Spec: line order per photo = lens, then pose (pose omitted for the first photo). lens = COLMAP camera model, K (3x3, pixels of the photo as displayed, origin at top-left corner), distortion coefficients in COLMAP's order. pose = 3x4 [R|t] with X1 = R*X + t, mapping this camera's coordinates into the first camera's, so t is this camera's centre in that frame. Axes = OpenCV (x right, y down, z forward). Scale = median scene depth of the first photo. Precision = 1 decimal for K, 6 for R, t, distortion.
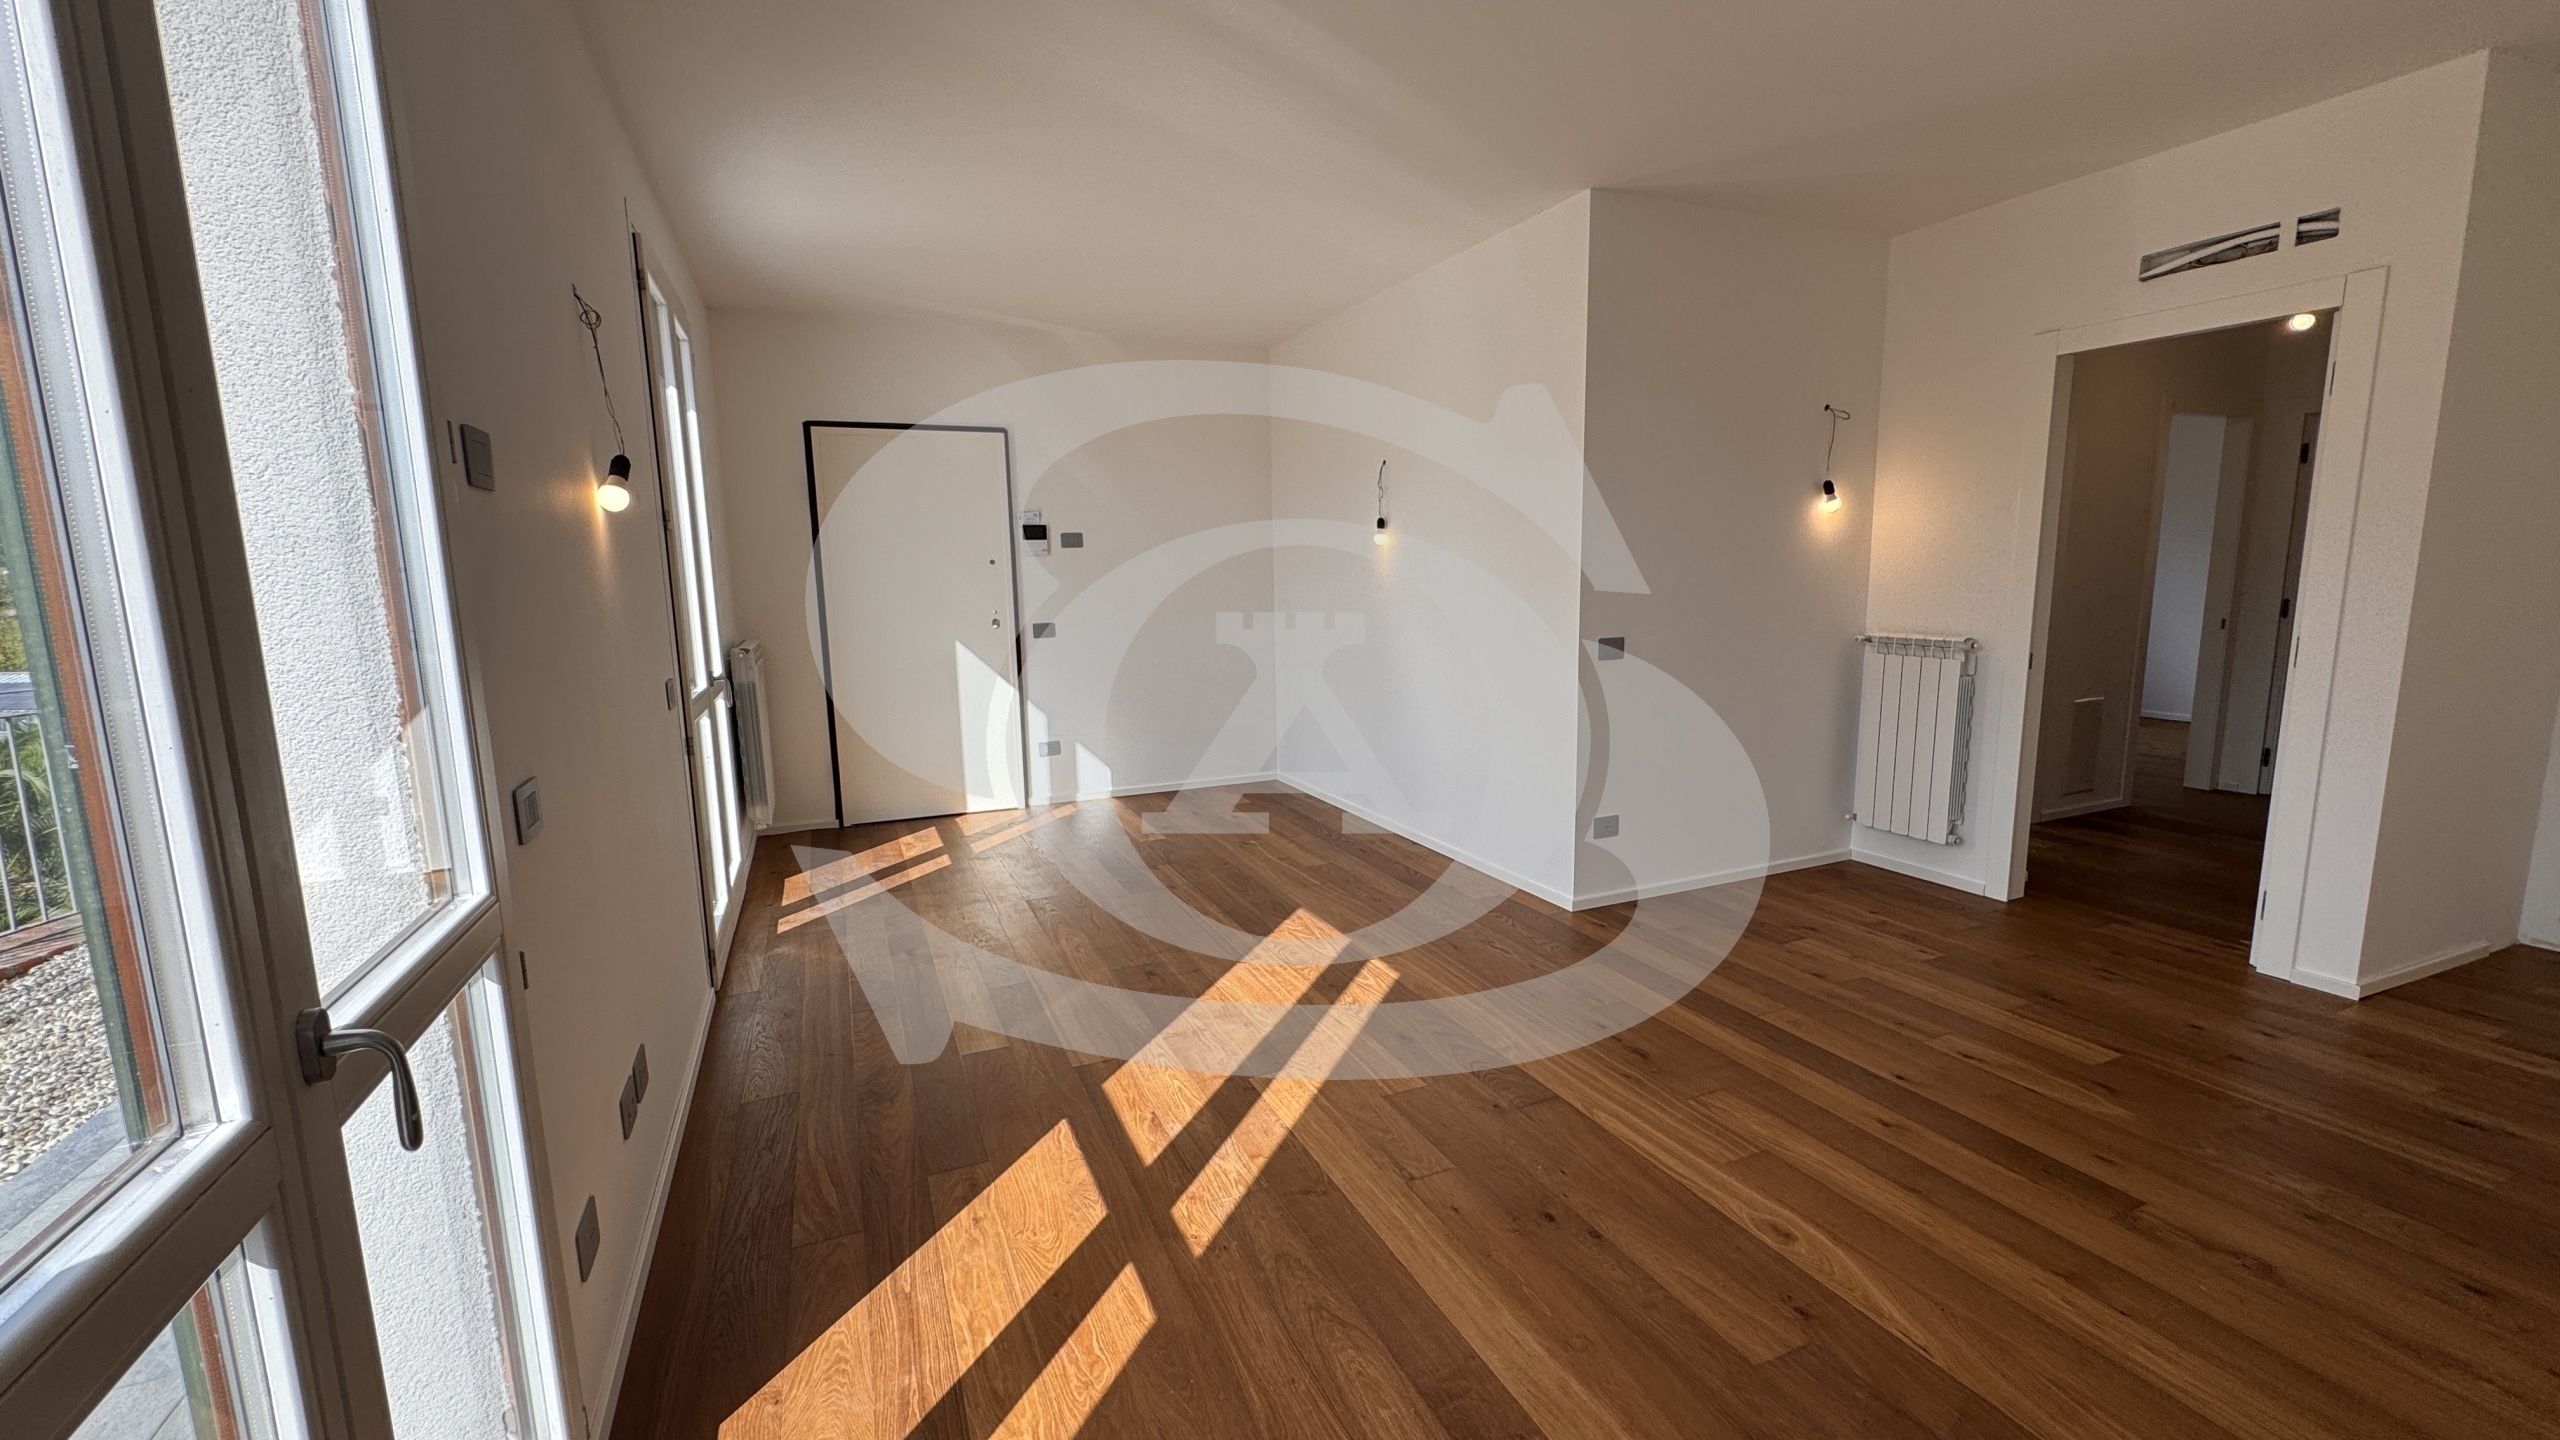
lens RADIAL K [[1018.3, 0, 1270.5], [0, 1018.3, 719.0], [0, 0, 1]] dist [-0.000710, -0.000116]
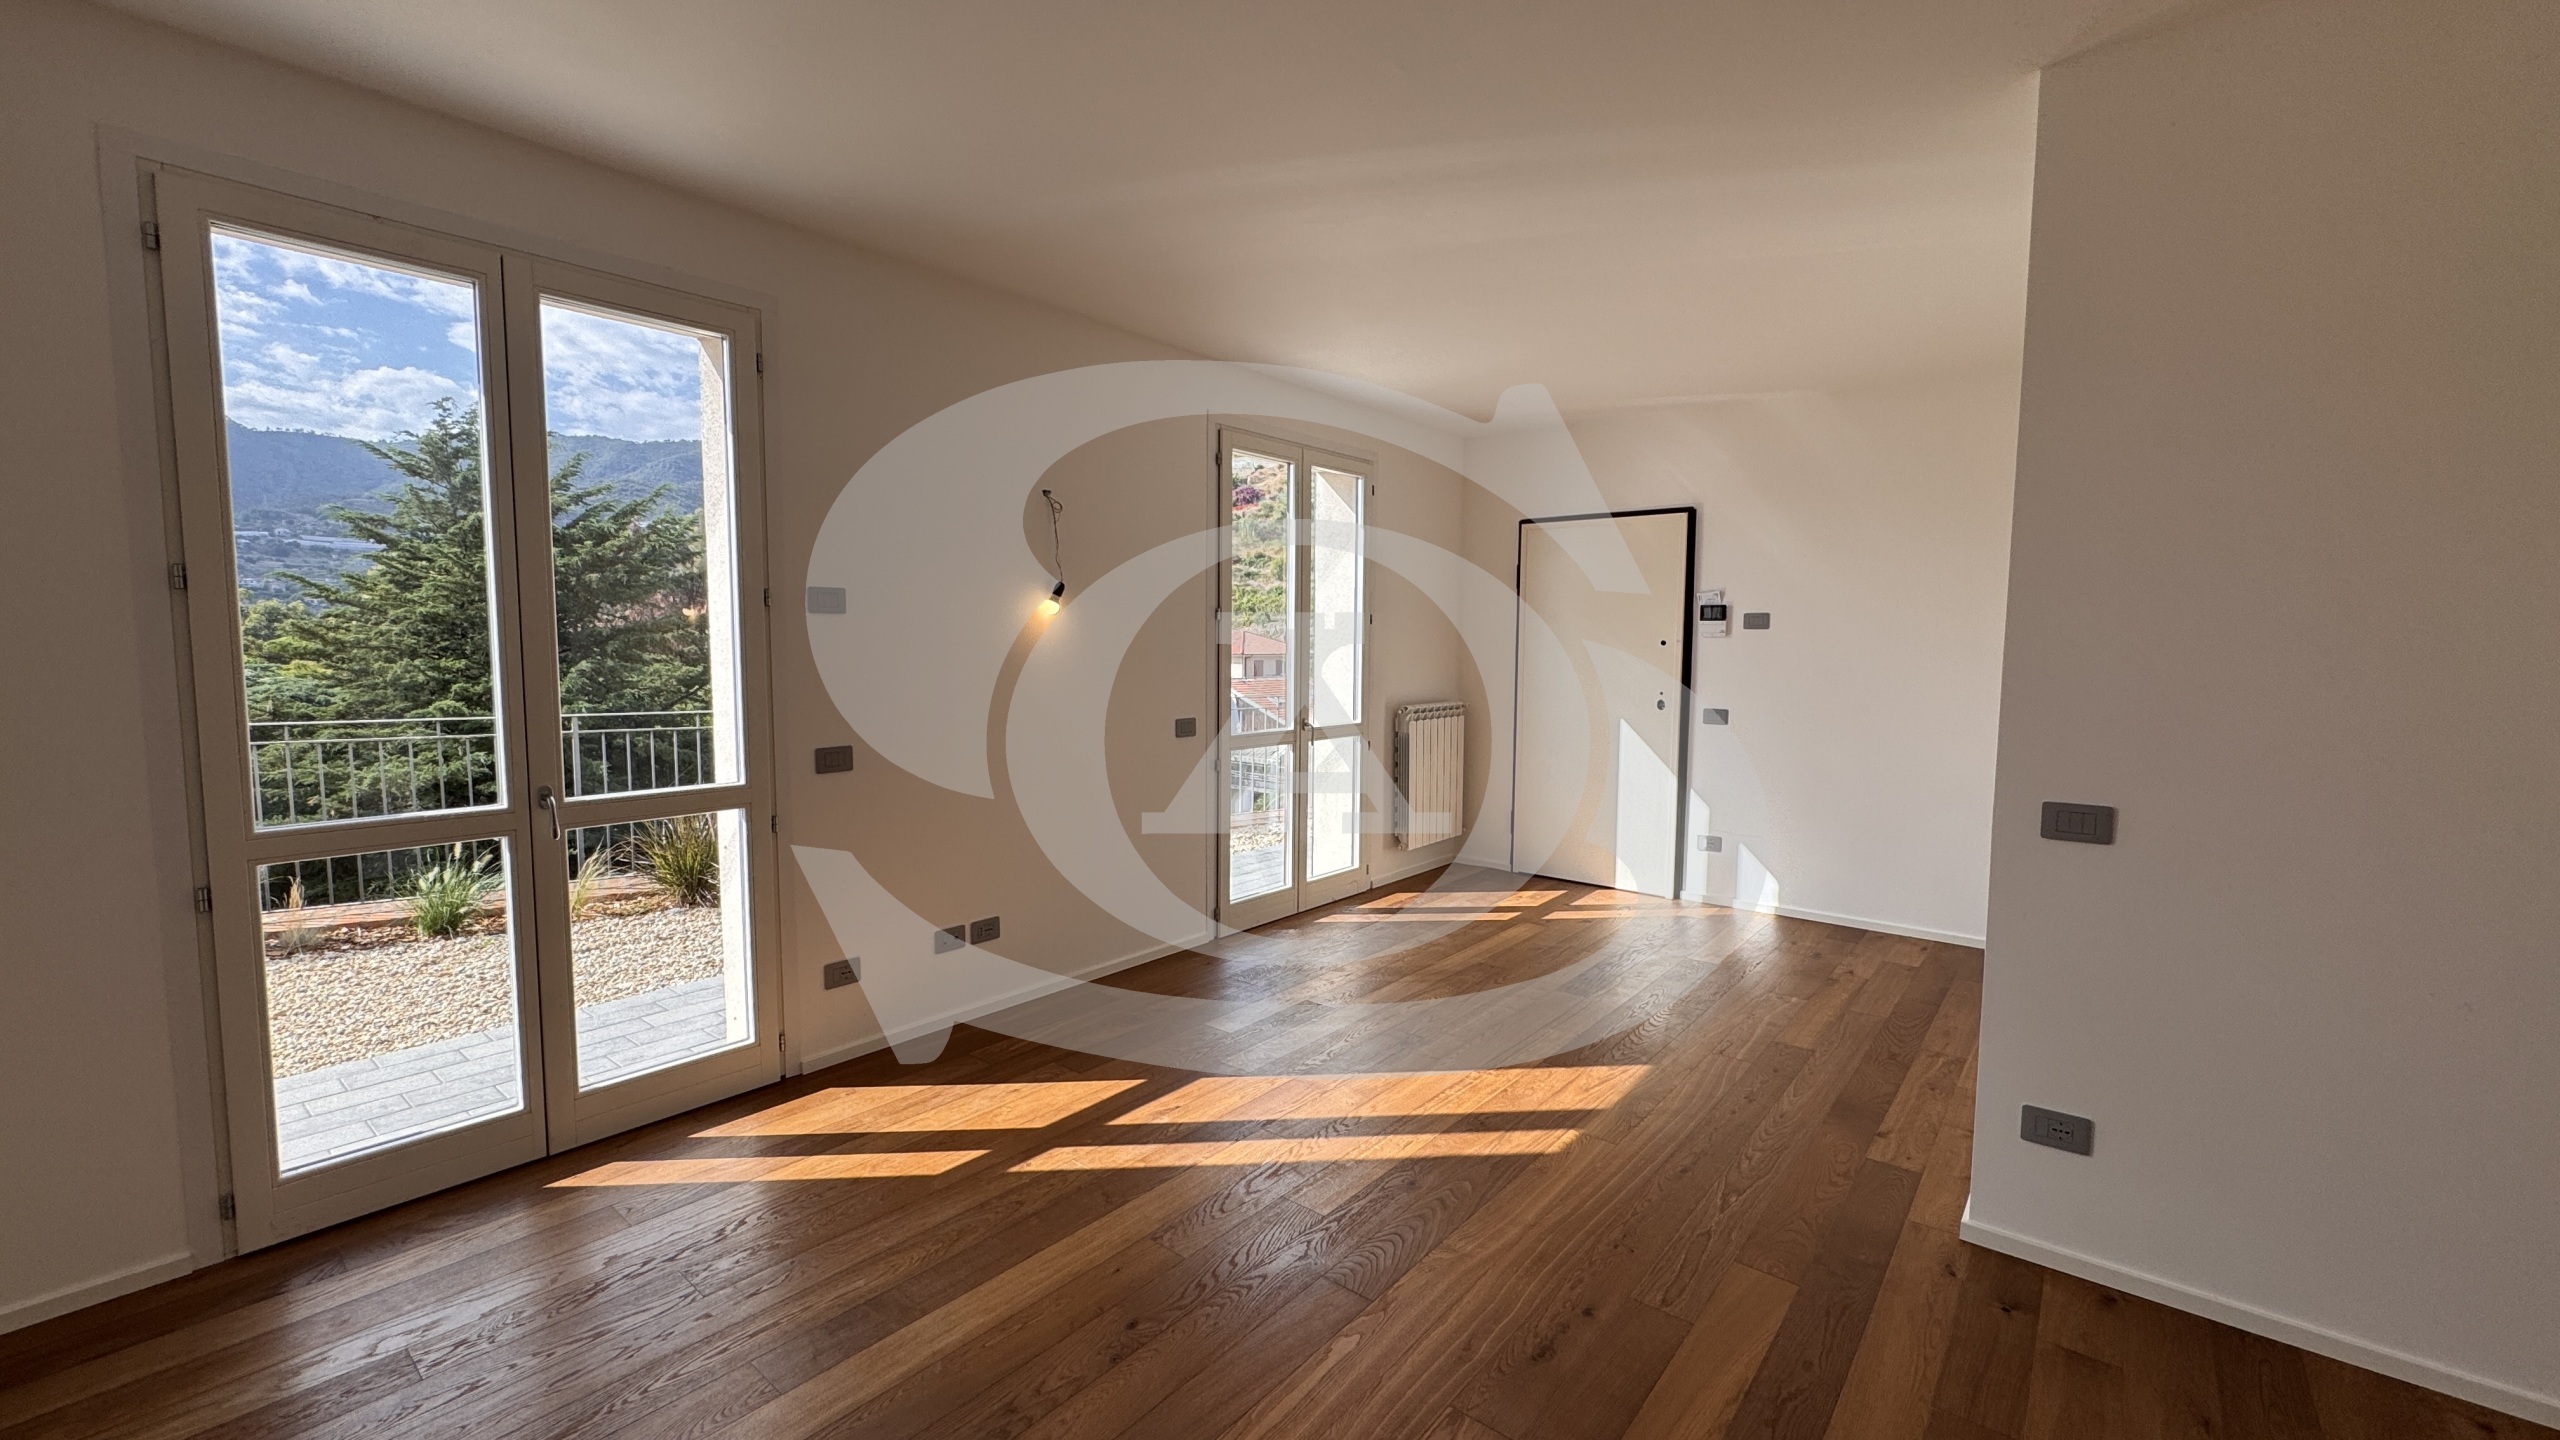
lens RADIAL K [[1018.3, 0, 1270.5], [0, 1018.3, 719.0], [0, 0, 1]] dist [-0.000710, -0.000116]
pose [[0.455318, 0.096301, -0.885105, 0.433690], [-0.150691, 0.988126, 0.029991, -0.053694], [0.877484, 0.119722, 0.464423, 0.218806]]
